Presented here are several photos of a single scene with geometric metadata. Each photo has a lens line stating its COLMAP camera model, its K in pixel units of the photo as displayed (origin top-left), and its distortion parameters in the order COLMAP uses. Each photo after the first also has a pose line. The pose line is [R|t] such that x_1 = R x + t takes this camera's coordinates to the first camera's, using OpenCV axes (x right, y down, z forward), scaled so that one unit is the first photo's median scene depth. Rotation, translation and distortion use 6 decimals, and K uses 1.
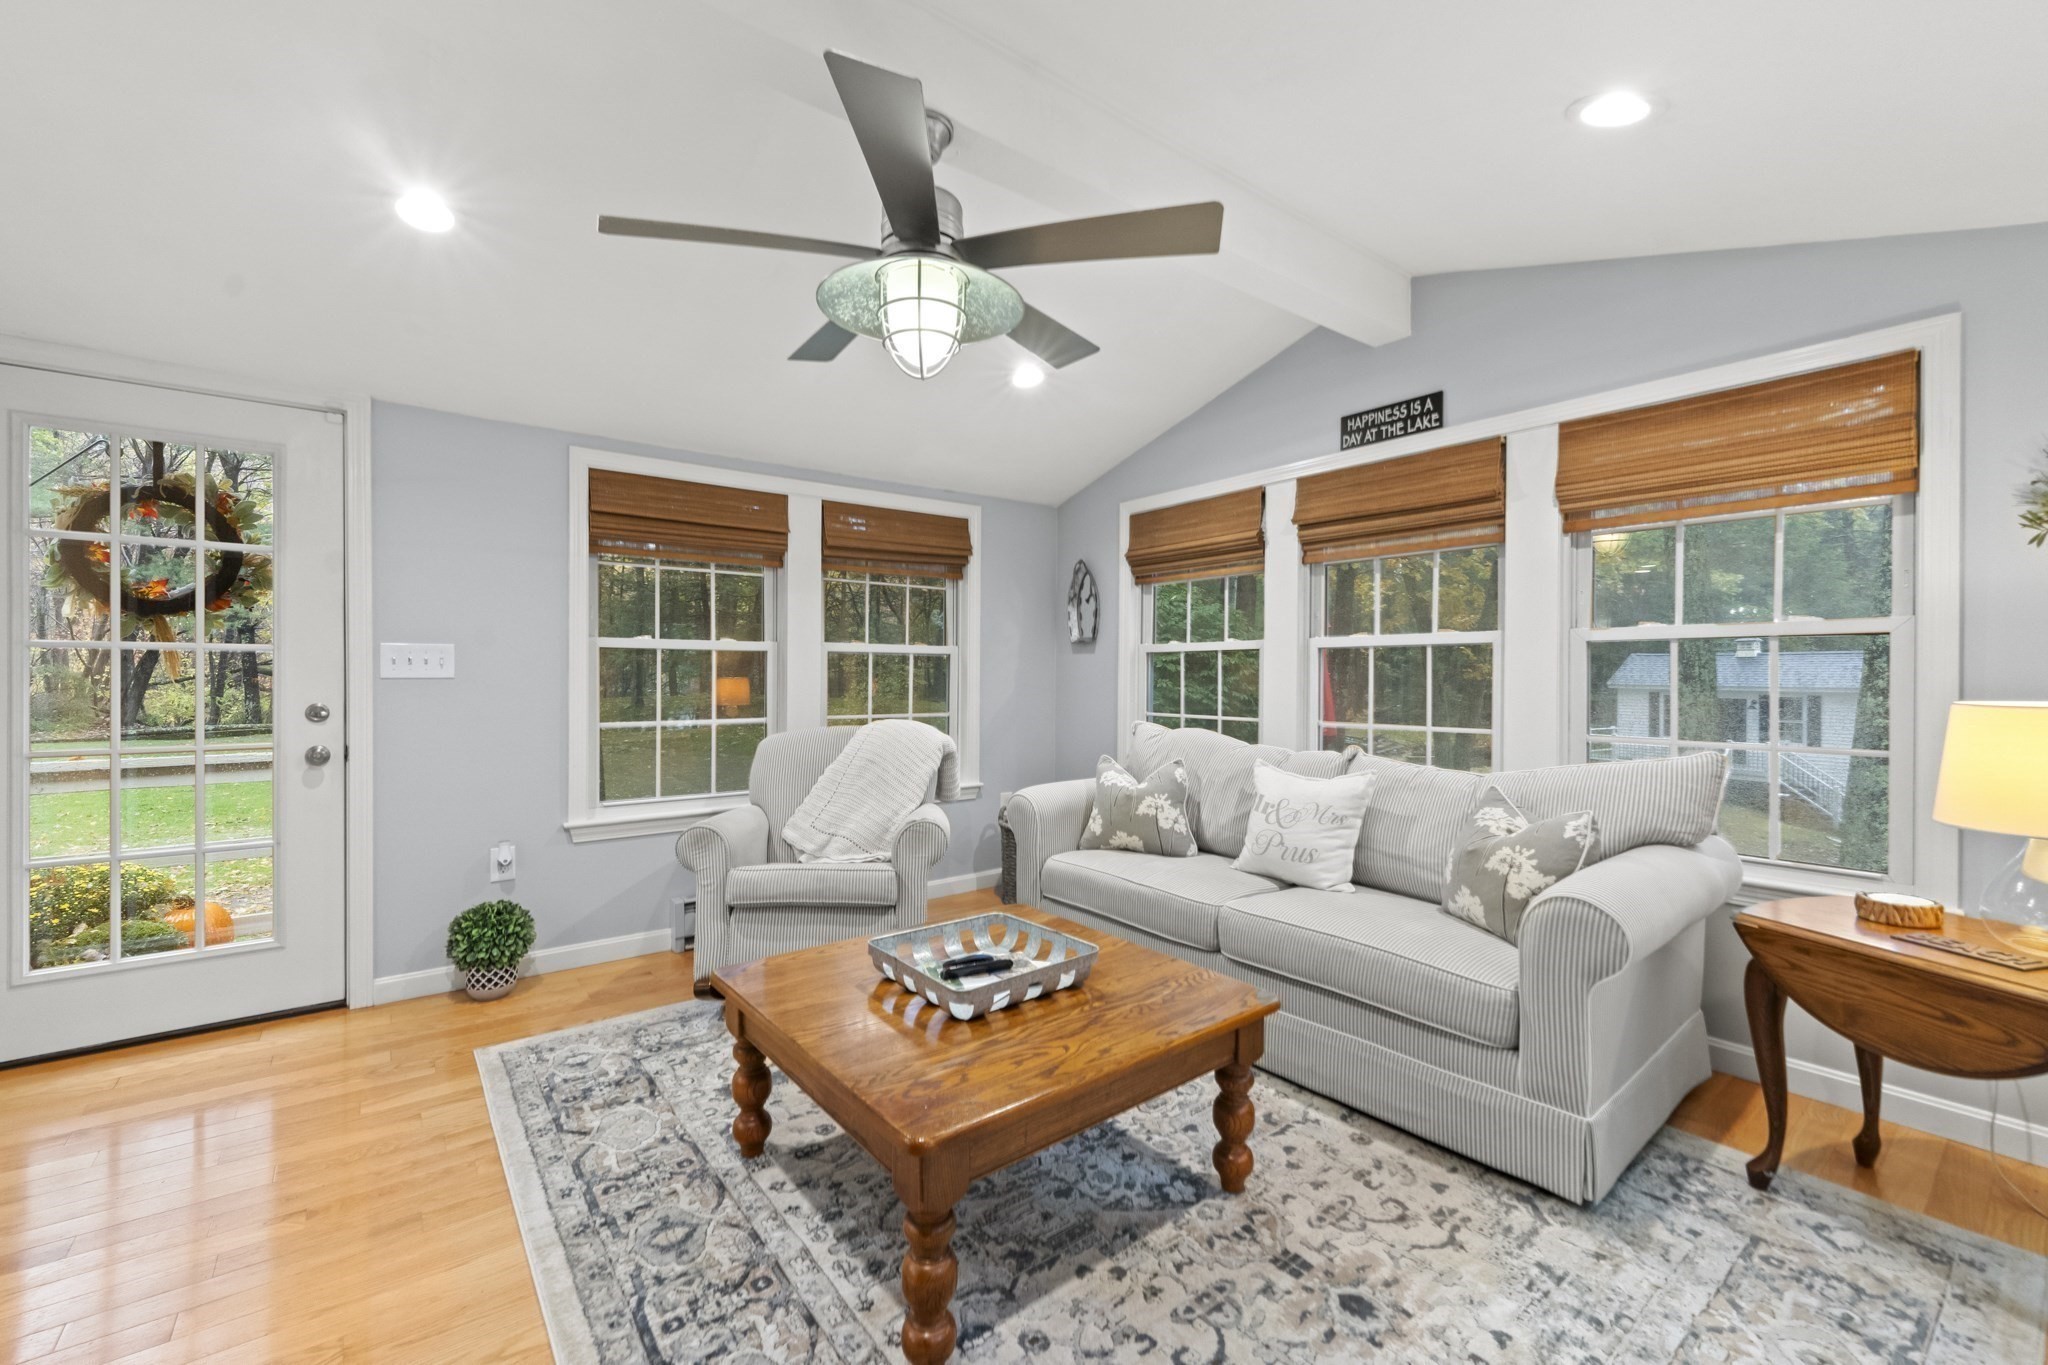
lens RADIAL K [[840.0, 0, 1023.4], [0, 840.0, 678.2], [0, 0, 1]] dist [-0.000792, -0.000352]
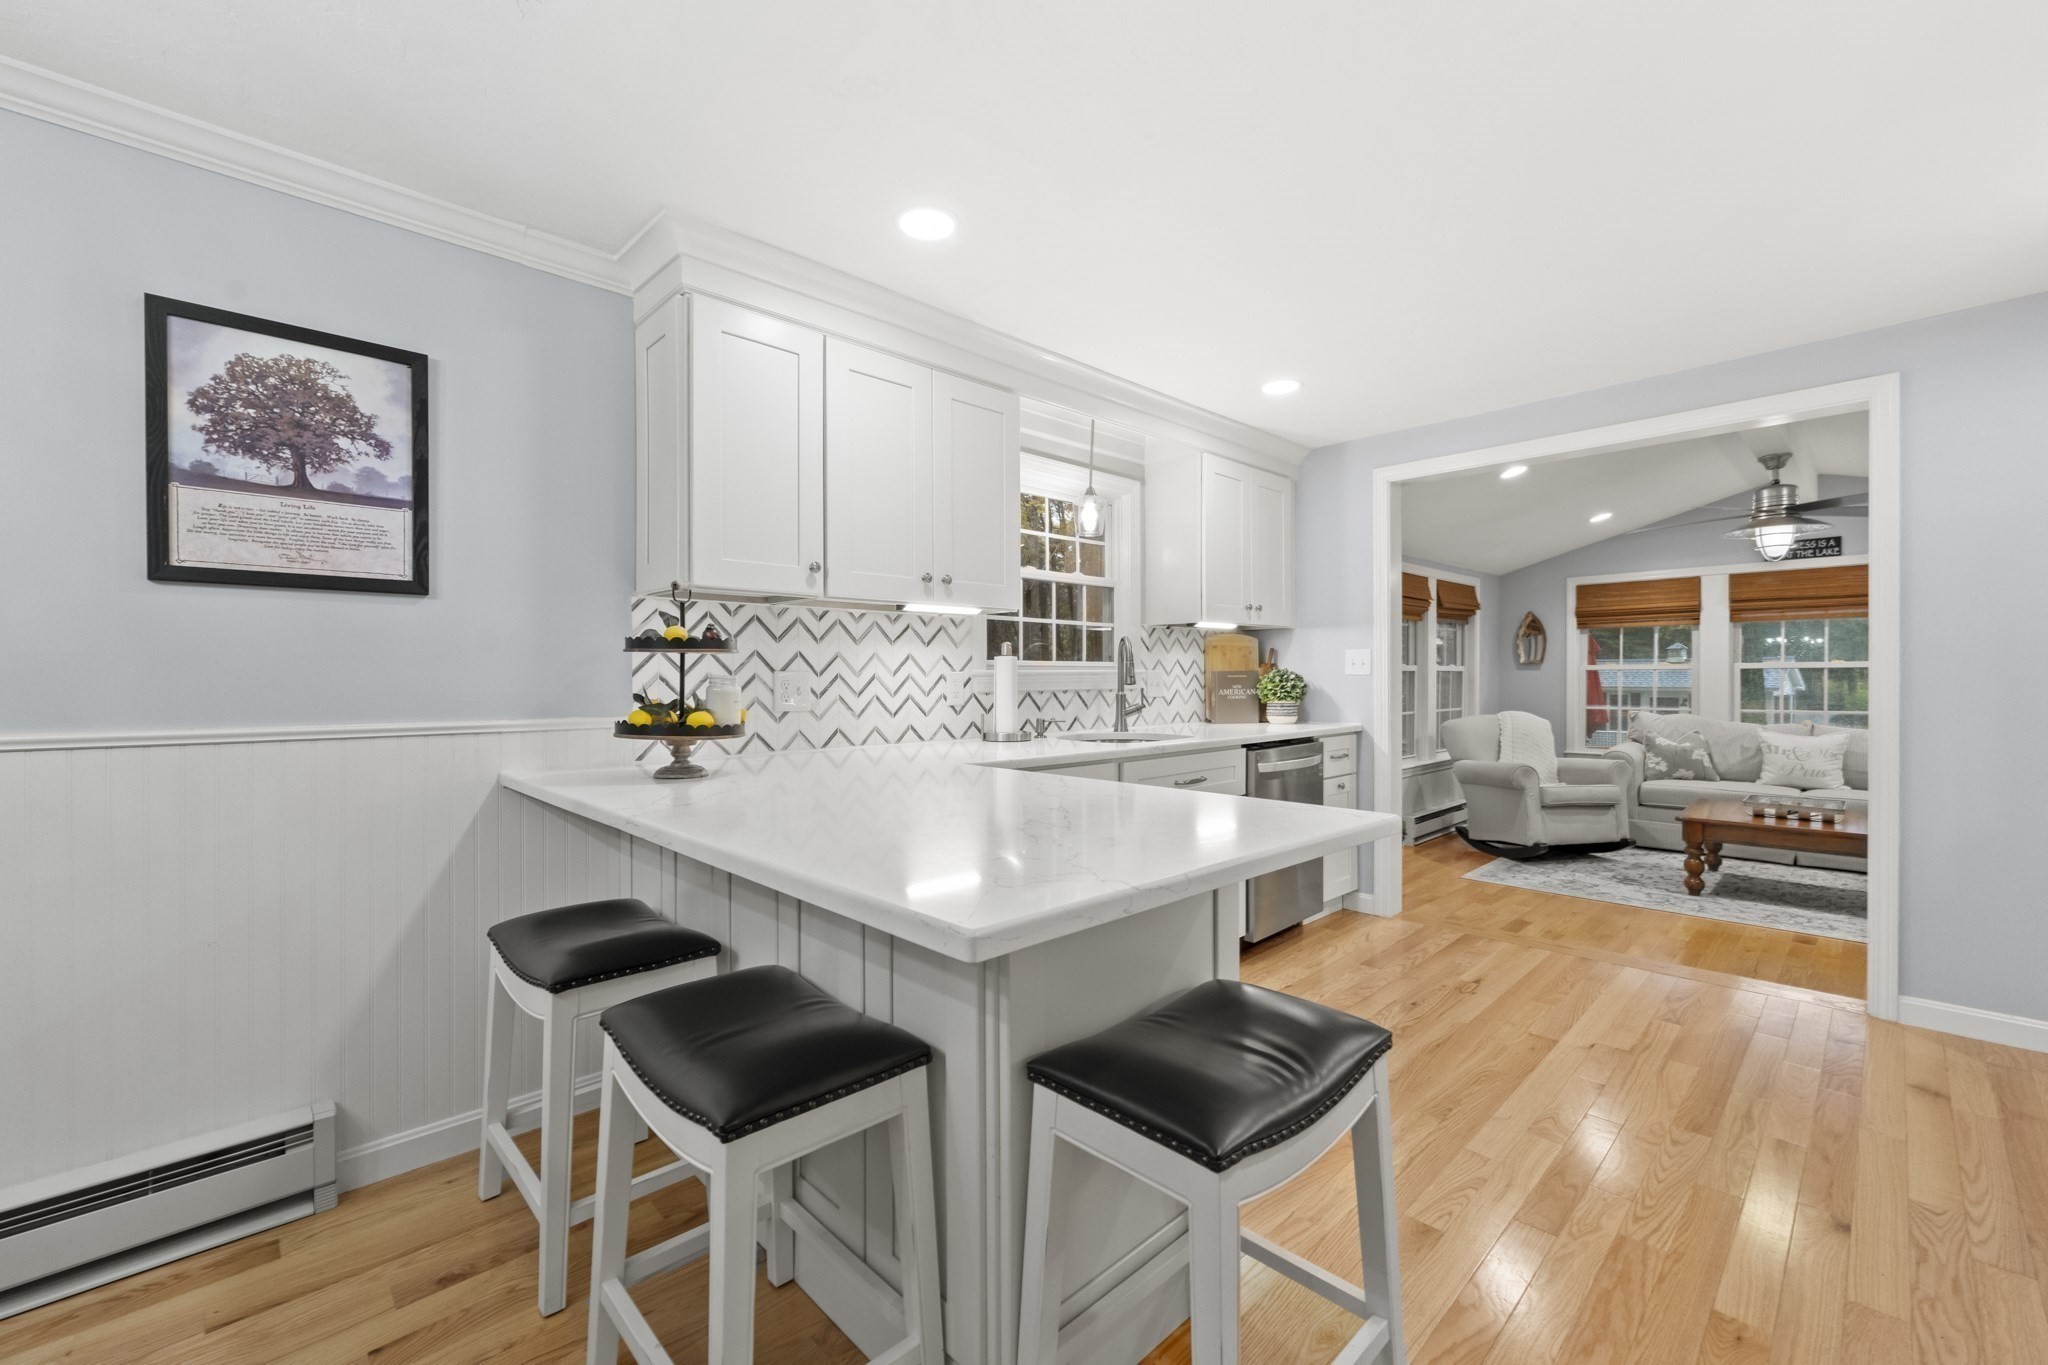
lens RADIAL K [[840.0, 0, 1021.7], [0, 840.0, 683.7], [0, 0, 1]] dist [-0.000792, -0.000352]
pose [[0.994403, -0.005278, 0.105523, -1.533645], [0.005308, 0.999986, 0.000000, -0.013907], [-0.105521, 0.000560, 0.994417, -0.695739]]
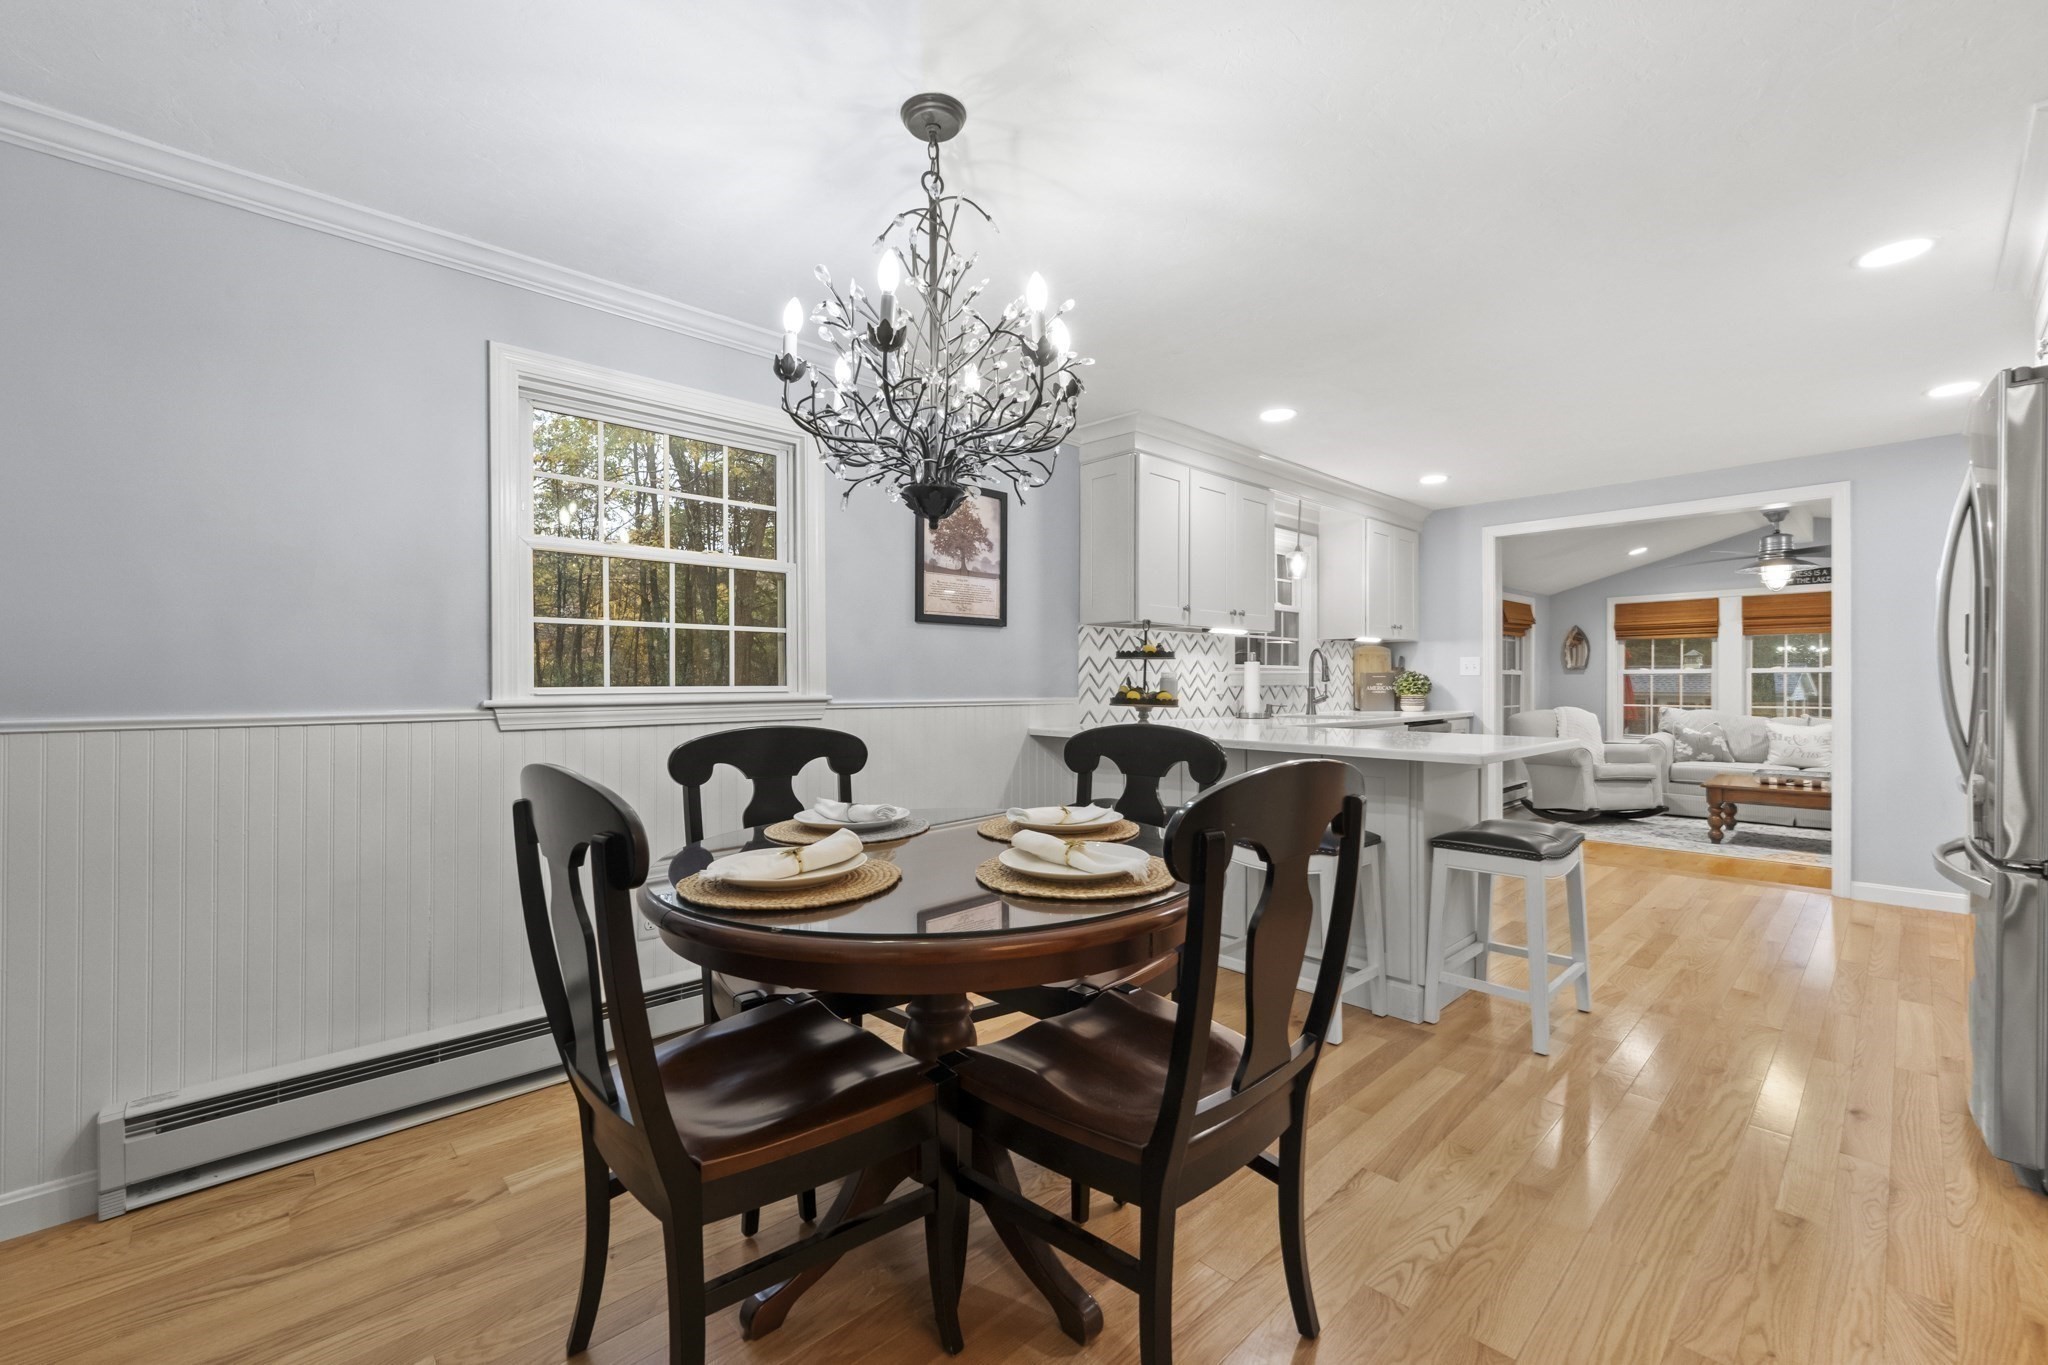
lens RADIAL K [[840.0, 0, 1020.9], [0, 840.0, 684.4], [0, 0, 1]] dist [-0.000792, -0.000352]
pose [[0.995517, -0.002777, 0.094543, -1.992606], [0.003417, 0.999972, -0.006614, 0.002014], [-0.094522, 0.006908, 0.995499, -1.141711]]
